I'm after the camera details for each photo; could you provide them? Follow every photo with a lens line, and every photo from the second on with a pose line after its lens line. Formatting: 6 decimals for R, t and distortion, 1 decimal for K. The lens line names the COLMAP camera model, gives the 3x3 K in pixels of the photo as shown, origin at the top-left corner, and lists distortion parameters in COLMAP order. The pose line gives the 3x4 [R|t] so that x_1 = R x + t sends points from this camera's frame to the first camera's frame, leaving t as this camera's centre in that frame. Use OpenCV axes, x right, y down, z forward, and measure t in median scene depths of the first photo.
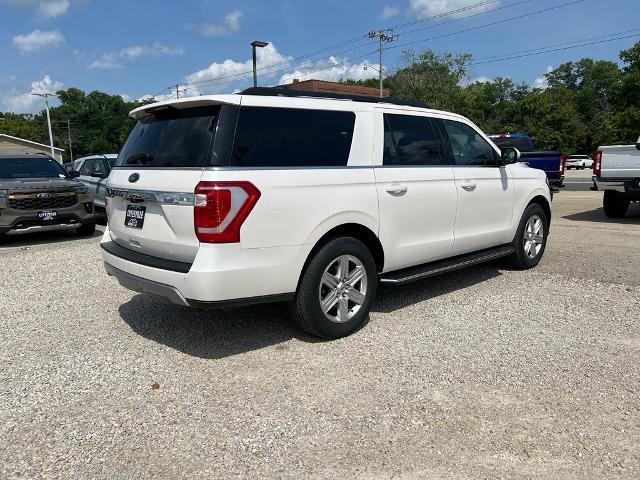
lens RADIAL K [[485.5, 0, 312.8], [0, 485.5, 240.8], [0, 0, 1]] dist [0.054485, -0.045277]
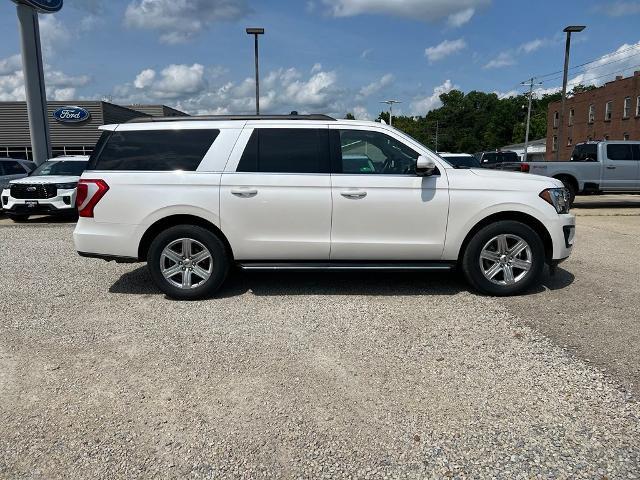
lens RADIAL K [[485.5, 0, 315.2], [0, 485.5, 224.4], [0, 0, 1]] dist [0.054485, -0.045277]
pose [[0.739067, 0.099785, -0.666201, 0.840130], [-0.115731, 0.993072, 0.020354, -0.052557], [0.663616, 0.062057, 0.745495, 0.165833]]
